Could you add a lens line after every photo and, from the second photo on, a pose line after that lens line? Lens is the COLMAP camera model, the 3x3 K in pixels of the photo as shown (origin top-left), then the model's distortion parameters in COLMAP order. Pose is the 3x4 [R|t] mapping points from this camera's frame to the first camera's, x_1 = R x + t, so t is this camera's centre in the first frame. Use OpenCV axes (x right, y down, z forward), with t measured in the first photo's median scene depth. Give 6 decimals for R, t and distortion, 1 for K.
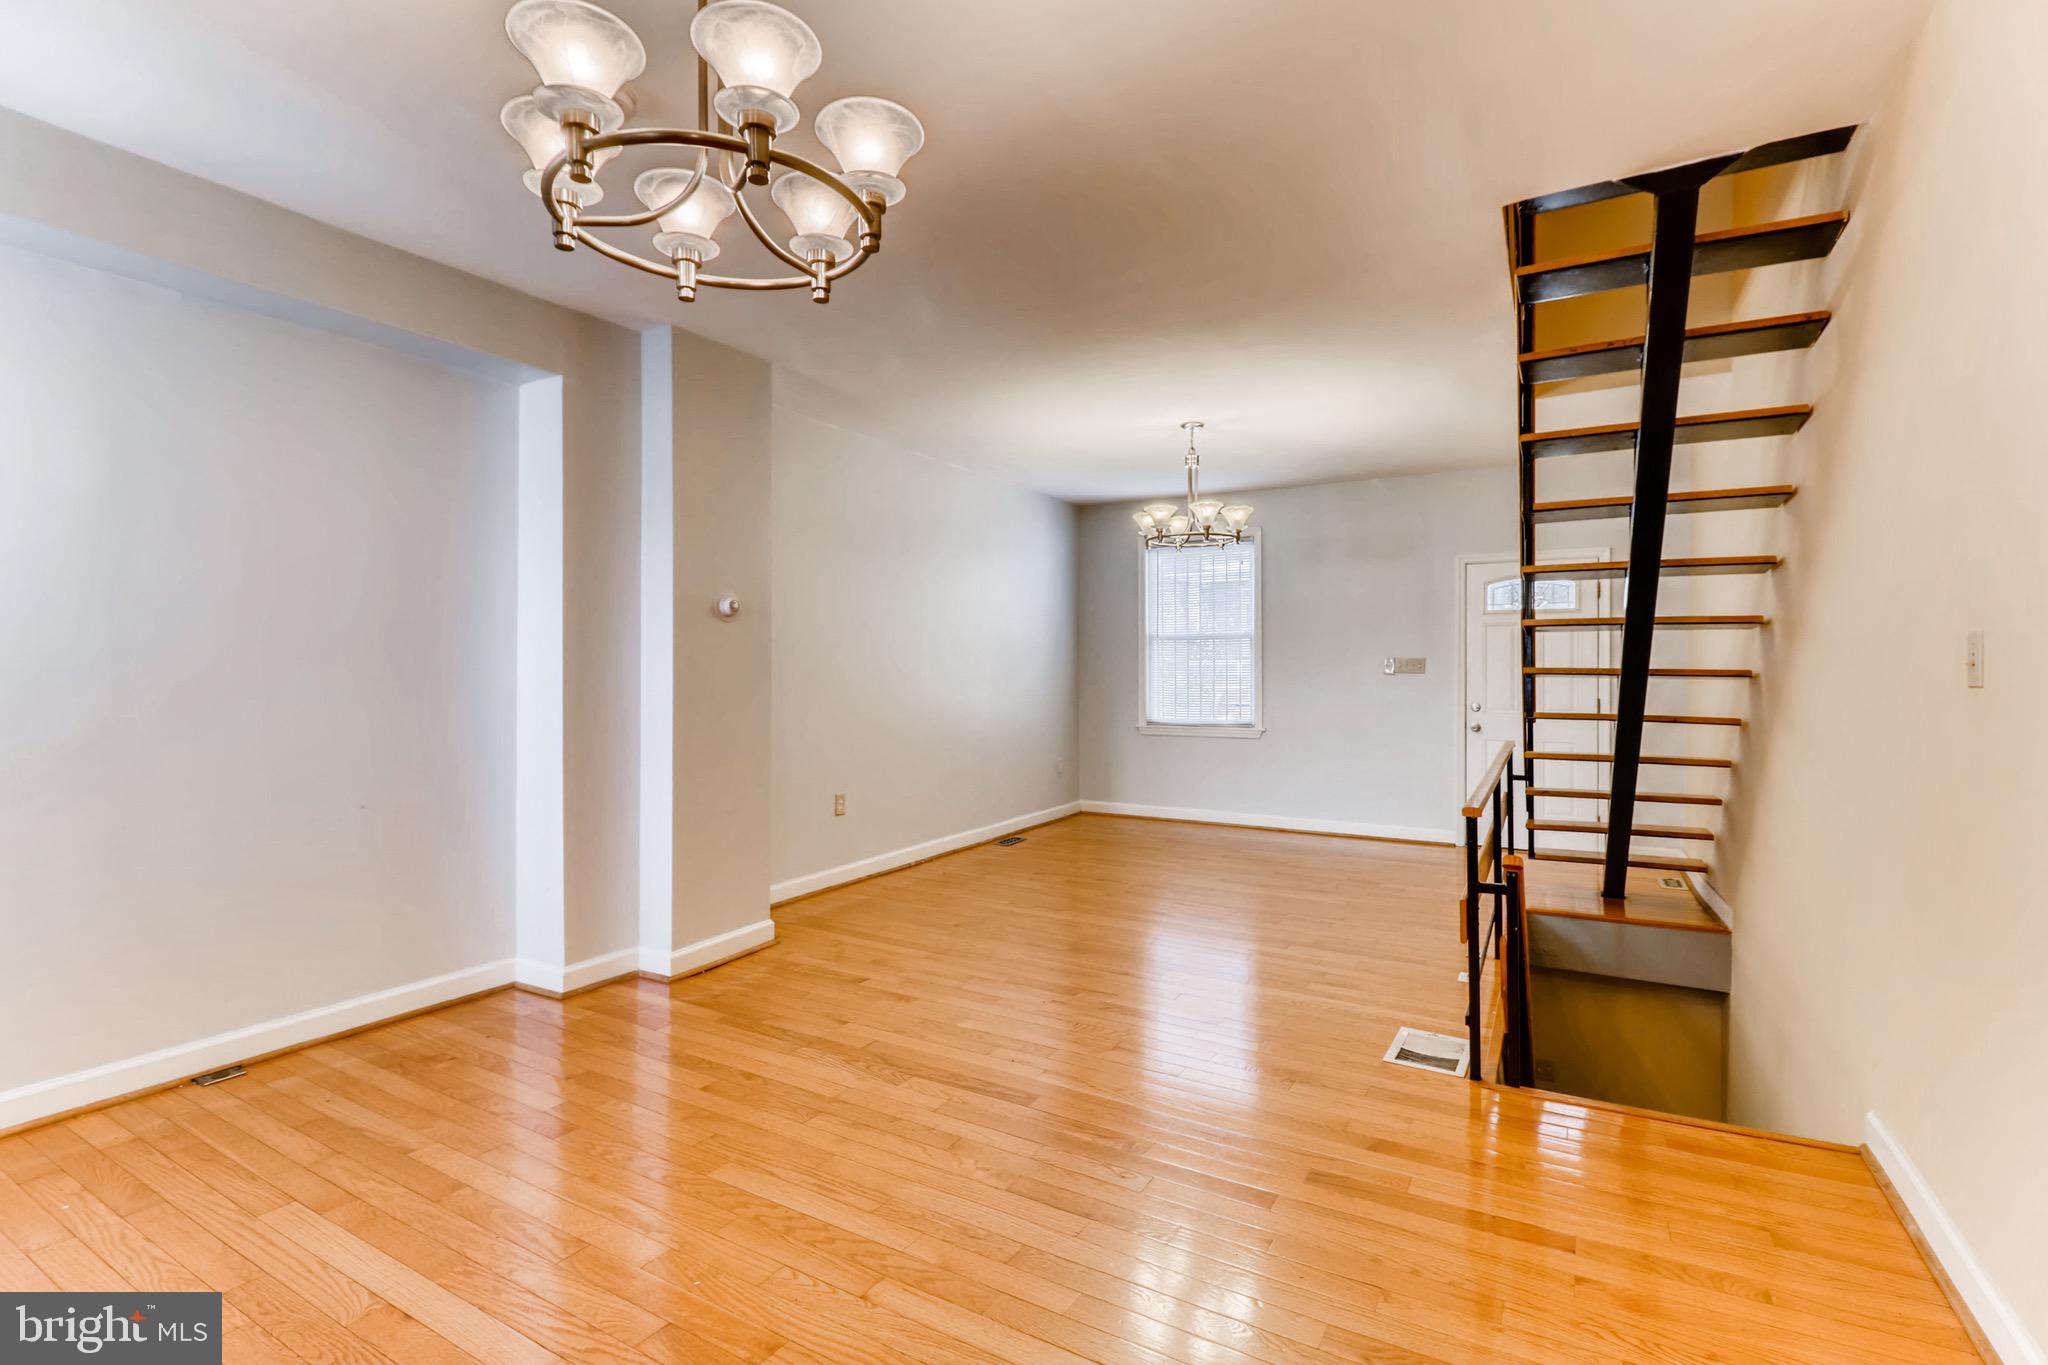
lens RADIAL K [[948.9, 0, 1024.0], [0, 948.9, 682.5], [0, 0, 1]] dist [0.029037, -0.017249]
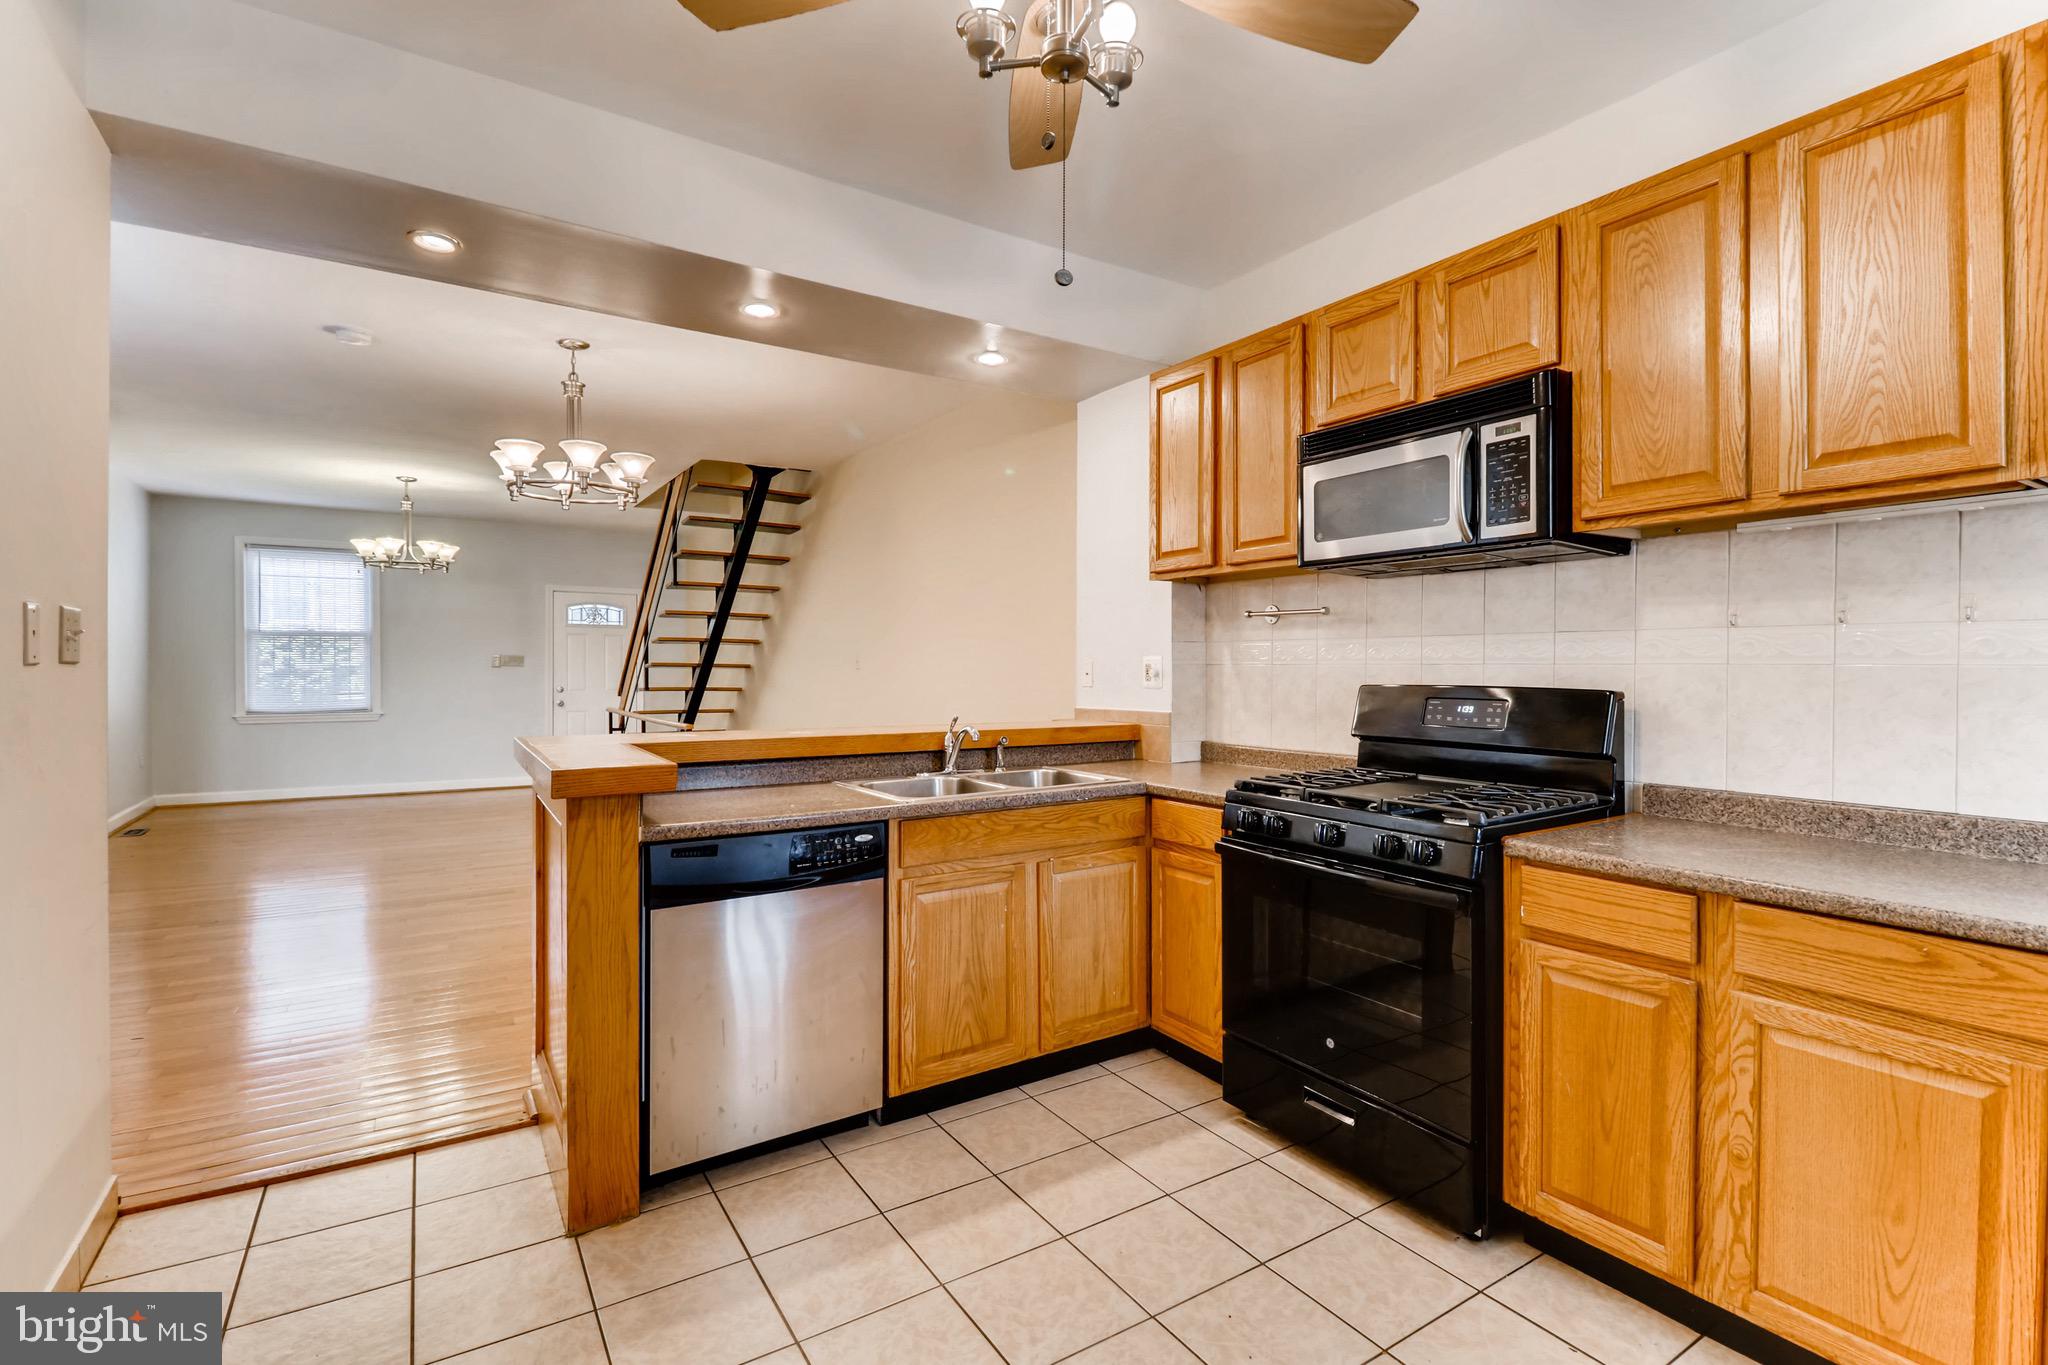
lens RADIAL K [[946.9, 0, 1029.5], [0, 946.9, 688.2], [0, 0, 1]] dist [0.024101, -0.017663]
pose [[0.443569, -0.019774, 0.896022, -0.832341], [0.007616, 0.999804, 0.018294, 0.005564], [-0.896208, -0.001291, 0.443632, -0.484272]]
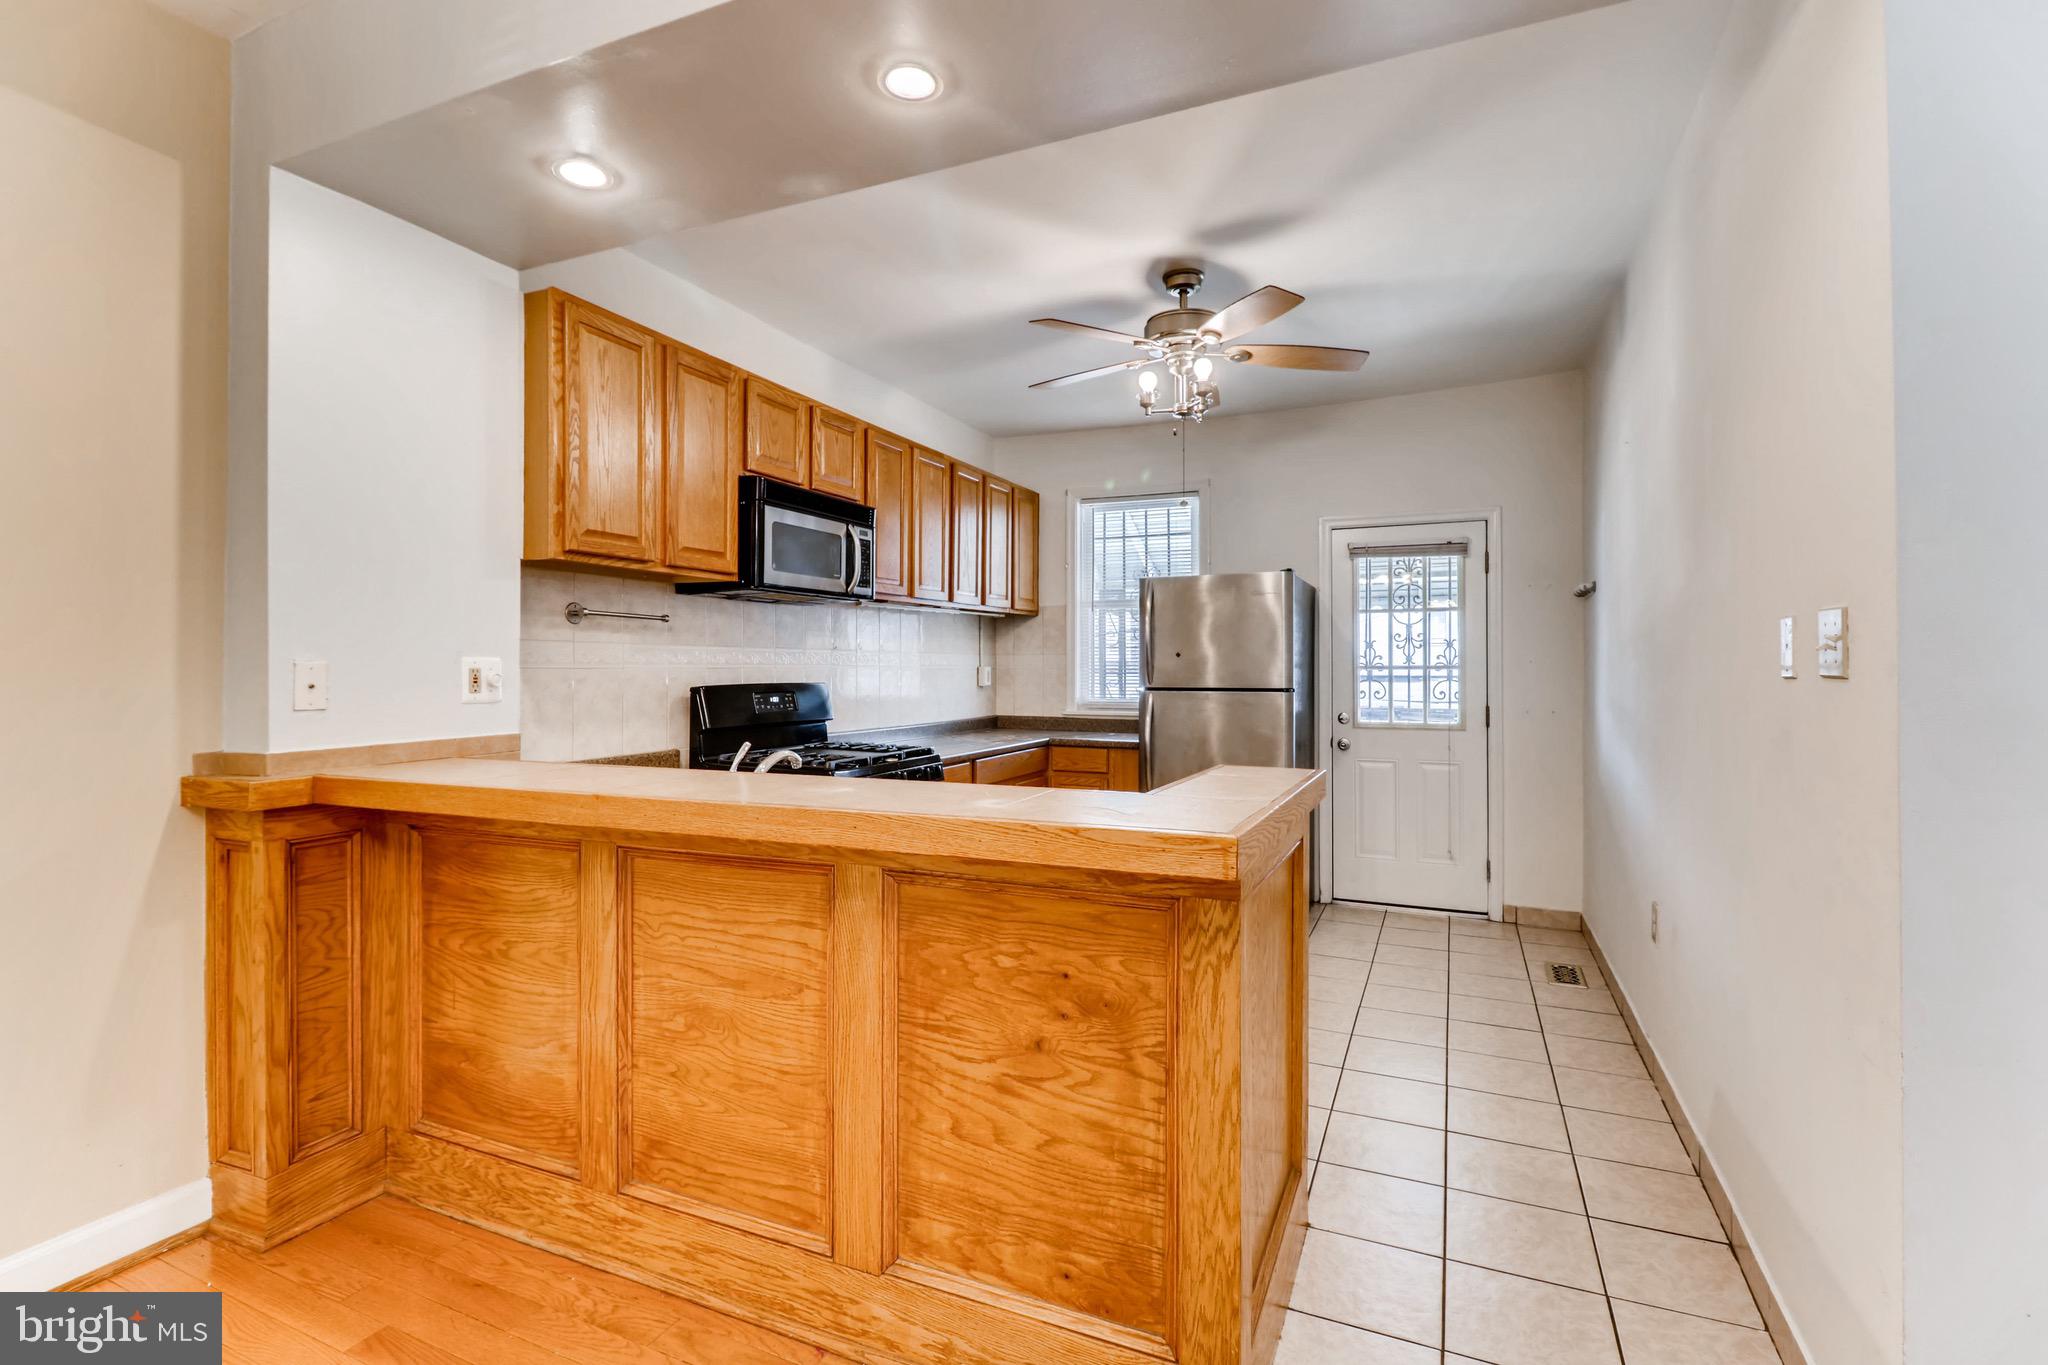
lens RADIAL K [[936.5, 0, 1027.7], [0, 936.5, 673.2], [0, 0, 1]] dist [0.021359, -0.015940]
pose [[-0.993111, -0.000382, -0.117177, -0.245656], [-0.002584, 0.999823, 0.018641, -0.010106], [0.117149, 0.018816, -0.992936, 0.502753]]
